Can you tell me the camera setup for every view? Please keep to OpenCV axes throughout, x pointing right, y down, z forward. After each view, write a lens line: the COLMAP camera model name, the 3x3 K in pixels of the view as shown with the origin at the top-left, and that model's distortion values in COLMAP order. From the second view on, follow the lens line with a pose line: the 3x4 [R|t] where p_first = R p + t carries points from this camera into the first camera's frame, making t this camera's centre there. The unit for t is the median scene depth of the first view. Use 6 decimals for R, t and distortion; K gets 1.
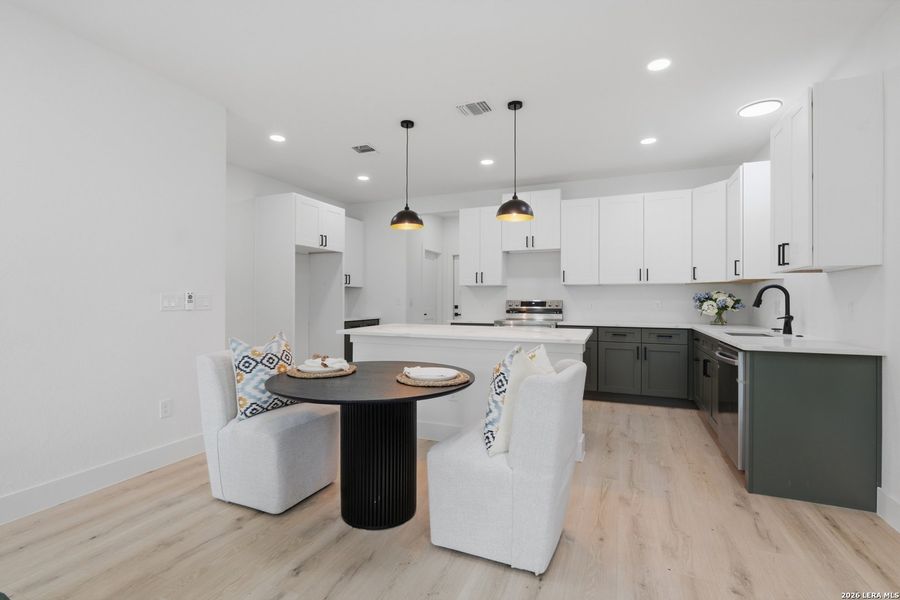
lens RADIAL K [[415.6, 0, 451.0], [0, 415.6, 299.6], [0, 0, 1]] dist [-0.009387, 0.001469]
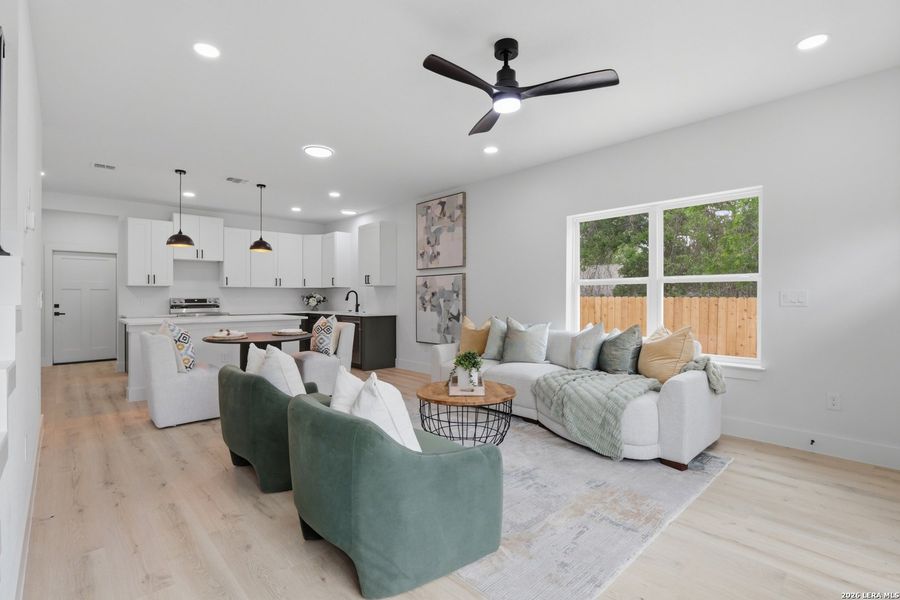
lens RADIAL K [[418.2, 0, 442.0], [0, 418.2, 300.2], [0, 0, 1]] dist [-0.005524, -0.000518]
pose [[0.428092, -0.009899, 0.903681, -0.798433], [0.002868, 0.999950, 0.009595, -0.002470], [-0.903731, -0.001515, 0.428099, -0.314468]]
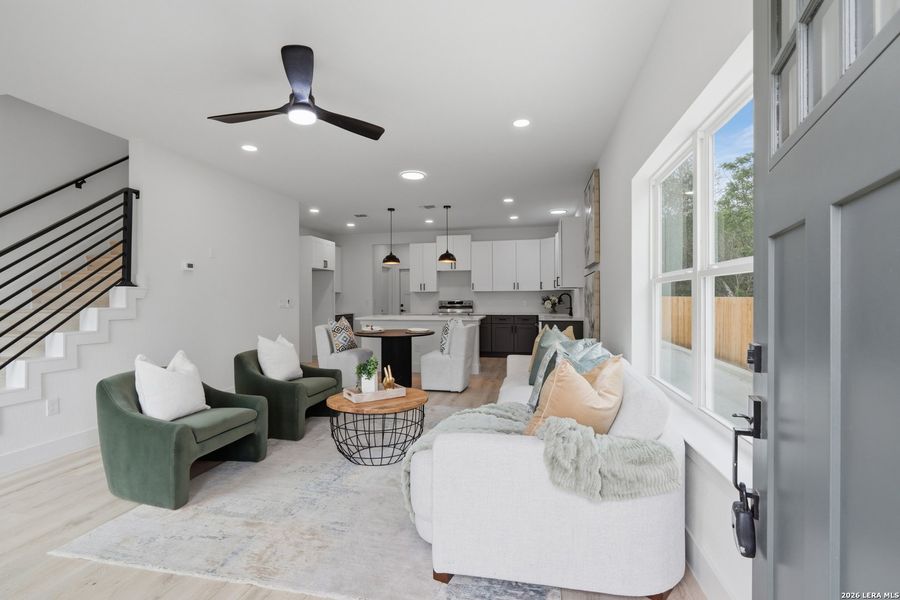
lens RADIAL K [[415.6, 0, 449.8], [0, 415.6, 299.8], [0, 0, 1]] dist [-0.009387, 0.001469]
pose [[0.982349, -0.008176, 0.186878, -0.160484], [0.007867, 0.999966, 0.002391, -0.007418], [-0.186891, -0.000879, 0.982380, -0.749368]]
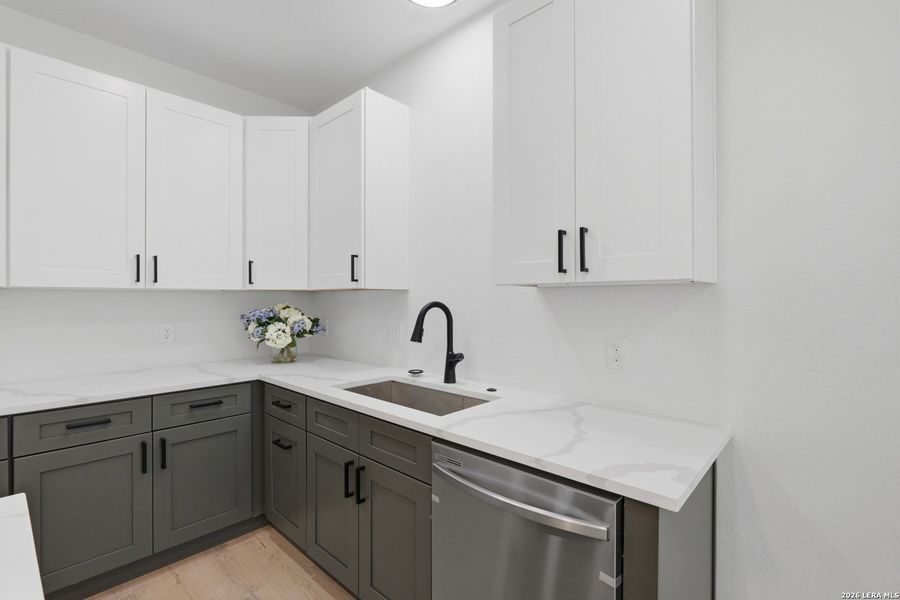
lens RADIAL K [[415.6, 0, 448.5], [0, 415.6, 299.7], [0, 0, 1]] dist [-0.009387, 0.001469]
pose [[0.346519, -0.005696, 0.938026, 0.170937], [-0.000152, 0.999981, 0.006129, -0.031602], [-0.938043, -0.002267, 0.346512, 0.574283]]
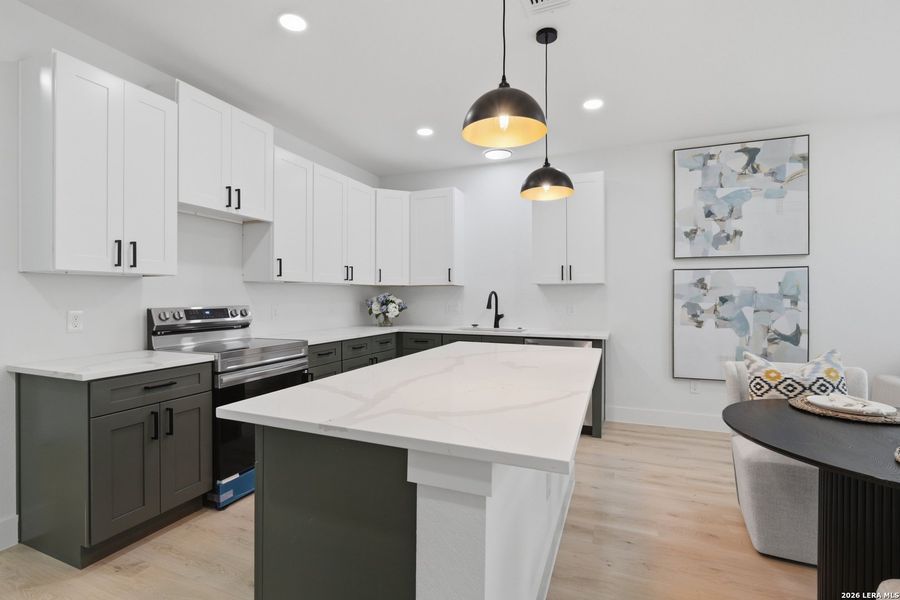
lens RADIAL K [[415.6, 0, 444.6], [0, 415.6, 299.5], [0, 0, 1]] dist [-0.009387, 0.001469]
pose [[0.006271, -0.008928, 0.999940, -0.400777], [-0.001637, 0.999959, 0.008939, -0.015603], [-0.999979, -0.001693, 0.006256, 0.846761]]
